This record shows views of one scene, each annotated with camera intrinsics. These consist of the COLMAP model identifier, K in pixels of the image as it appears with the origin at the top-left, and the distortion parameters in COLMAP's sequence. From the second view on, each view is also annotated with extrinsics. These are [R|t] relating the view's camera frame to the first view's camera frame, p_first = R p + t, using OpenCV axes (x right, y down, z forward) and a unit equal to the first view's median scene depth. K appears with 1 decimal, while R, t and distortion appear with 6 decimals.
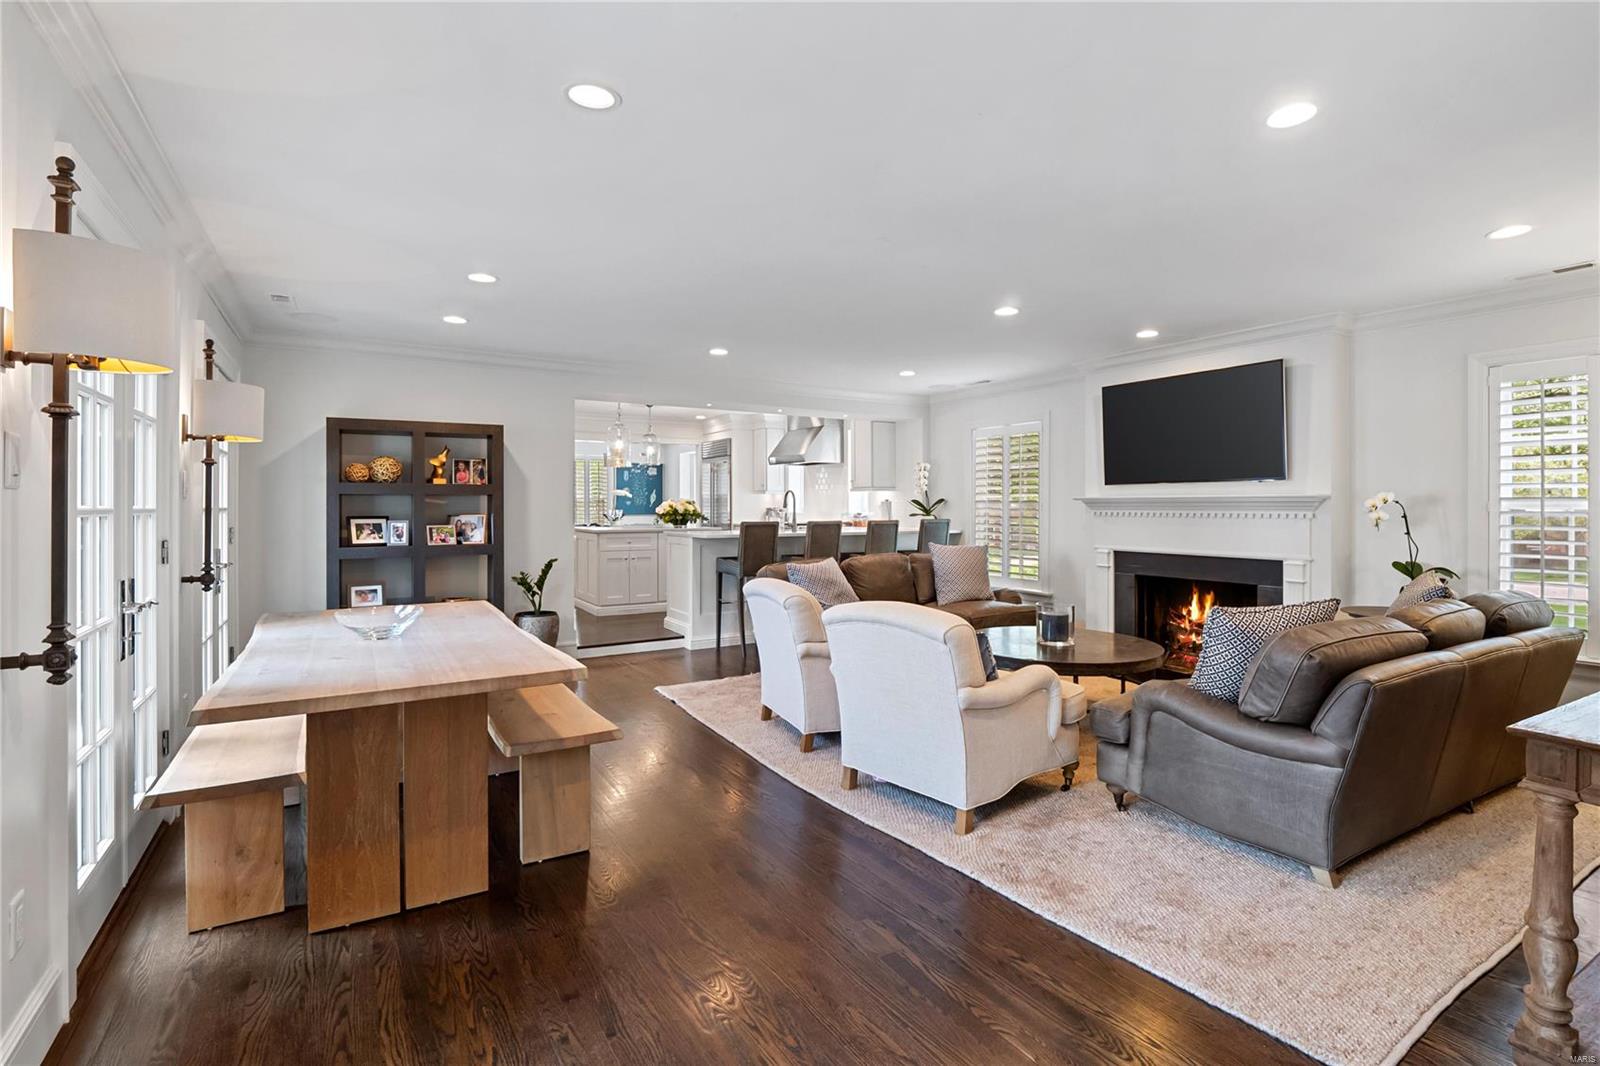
lens RADIAL K [[752.2, 0, 839.9], [0, 752.2, 504.7], [0, 0, 1]] dist [-0.017871, 0.000412]
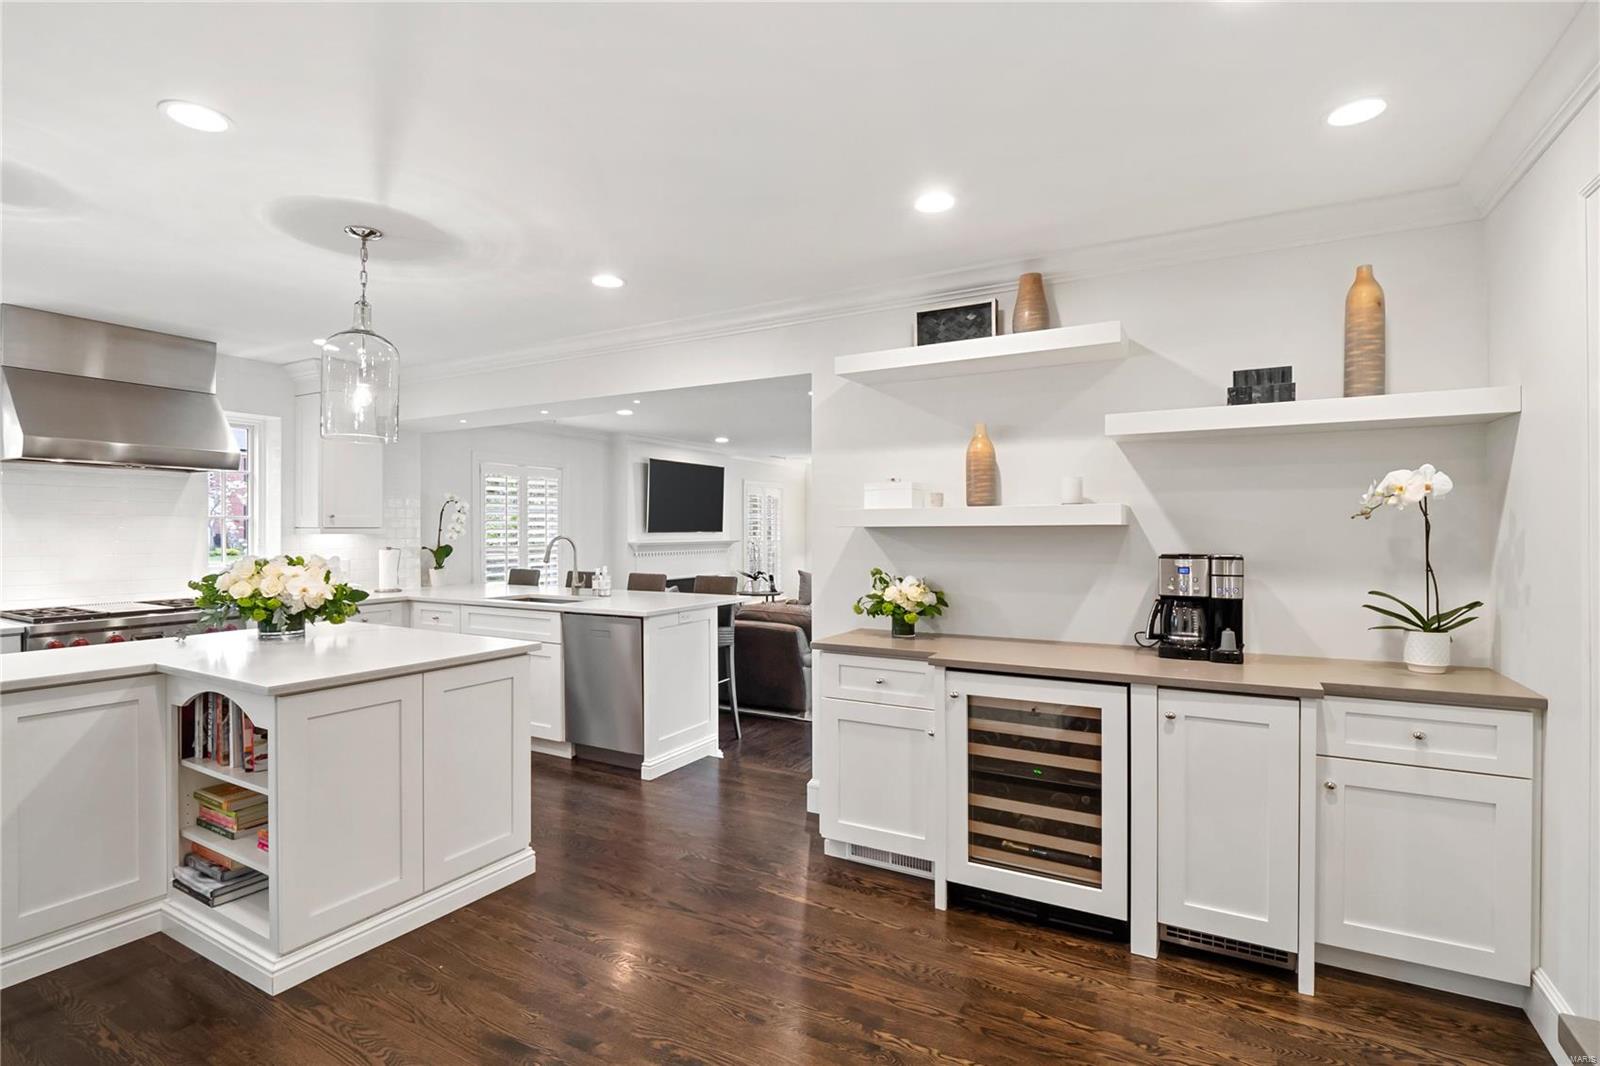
lens RADIAL K [[752.2, 0, 806.8], [0, 752.2, 526.9], [0, 0, 1]] dist [-0.017871, 0.000412]
pose [[-0.463413, 0.004792, 0.886130, -0.655607], [0.000125, 0.999986, -0.005342, -0.020668], [-0.886143, -0.002364, -0.463407, 0.963695]]
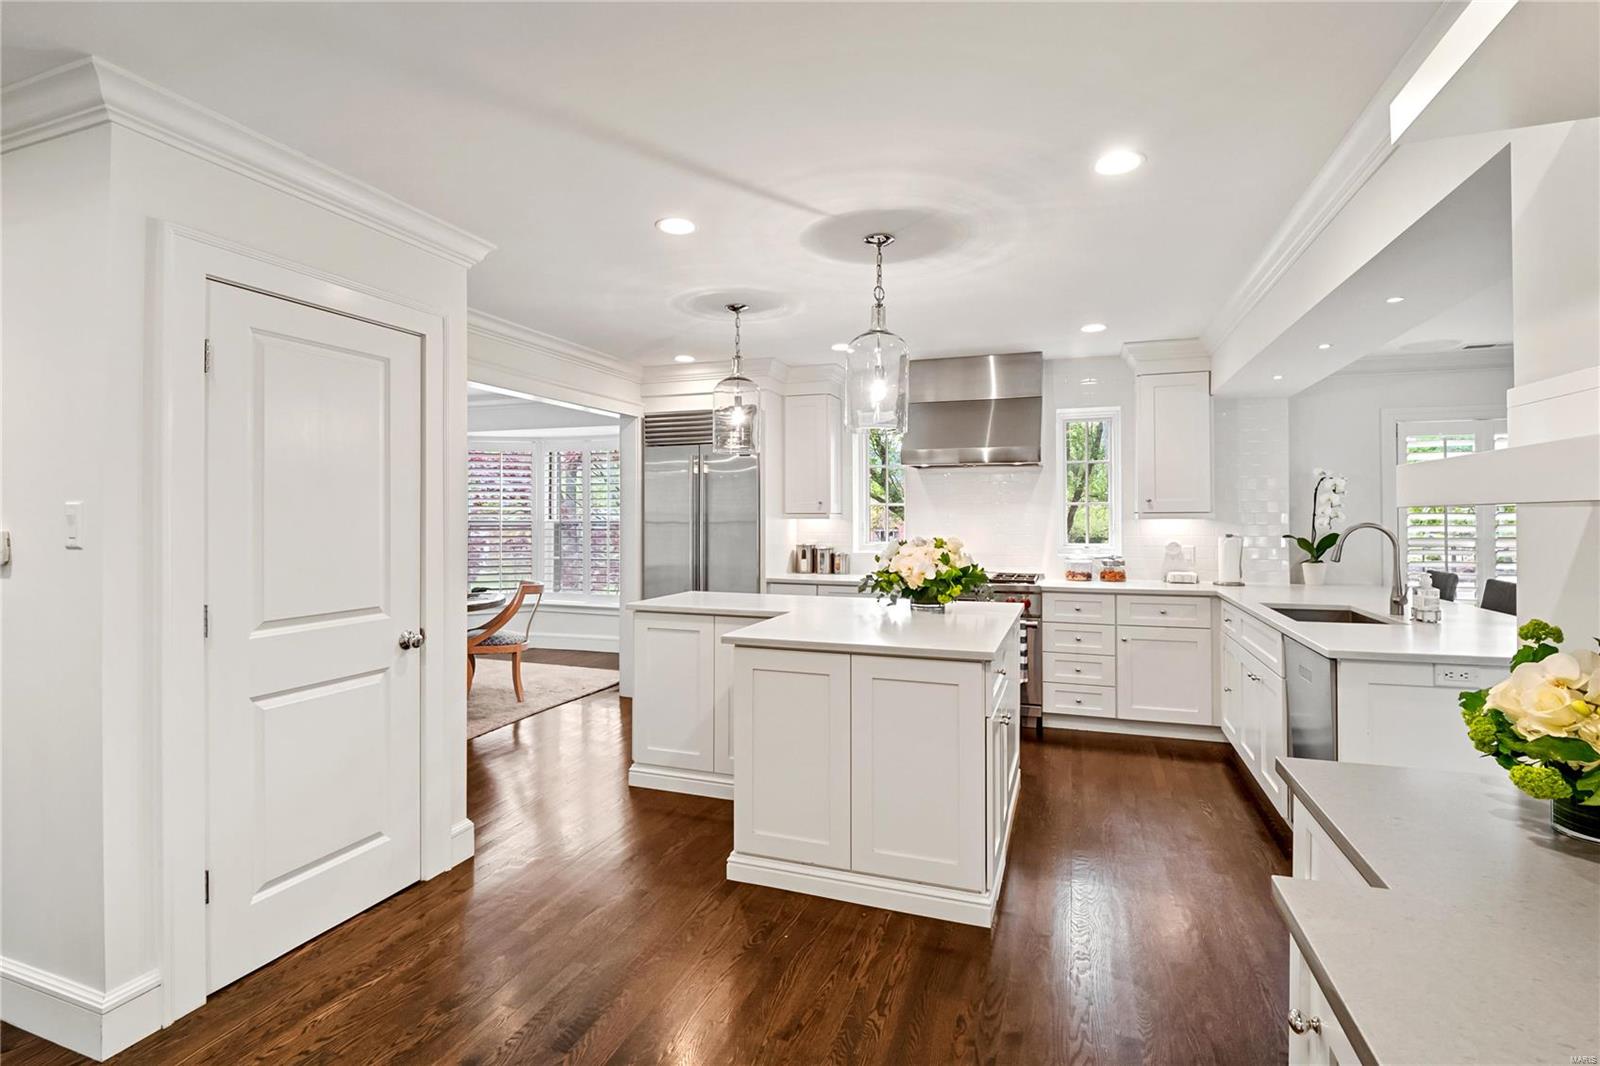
lens RADIAL K [[752.2, 0, 799.4], [0, 752.2, 503.2], [0, 0, 1]] dist [-0.017871, 0.000412]
pose [[0.803828, 0.010281, 0.594773, -0.521744], [-0.000844, 0.999869, -0.016143, -0.020745], [-0.594861, 0.012475, 0.803732, 0.730061]]
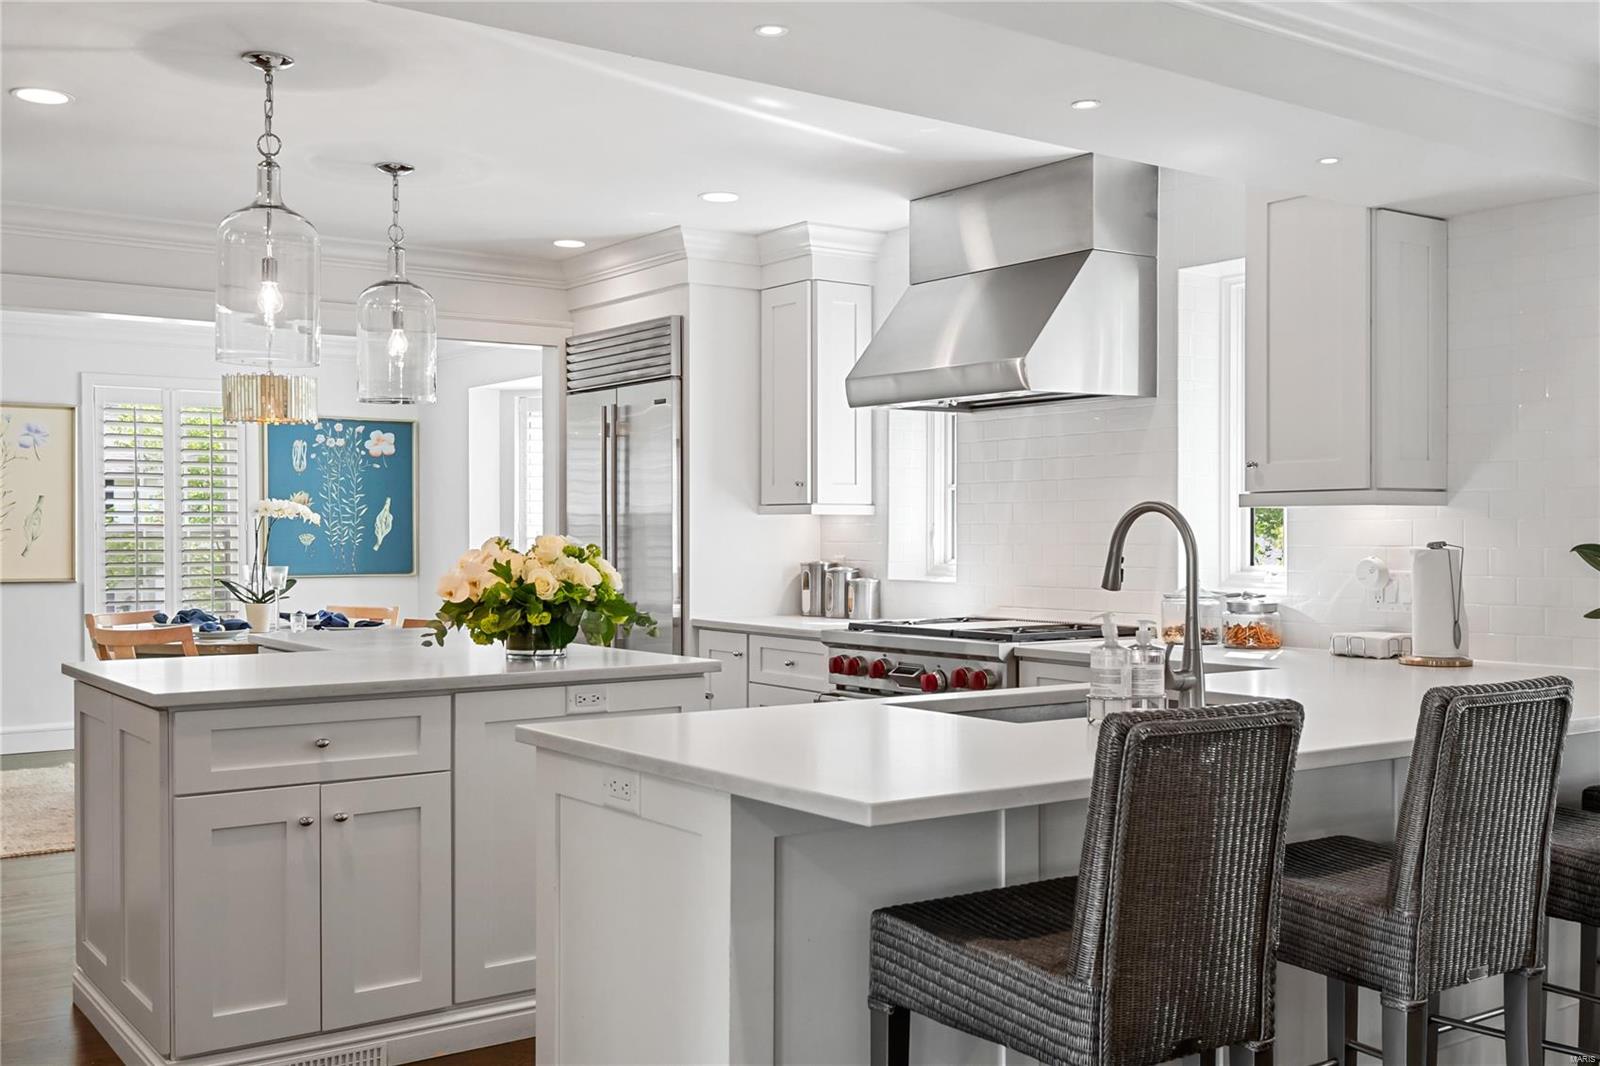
lens RADIAL K [[1567.5, 0, 815.5], [0, 1567.5, 547.3], [0, 0, 1]] dist [0.021359, 0.000000]
pose [[0.999145, 0.001403, 0.041312, -0.149099], [-0.001810, 0.999950, 0.009818, -0.009629], [-0.041296, -0.009885, 0.999098, 0.517400]]
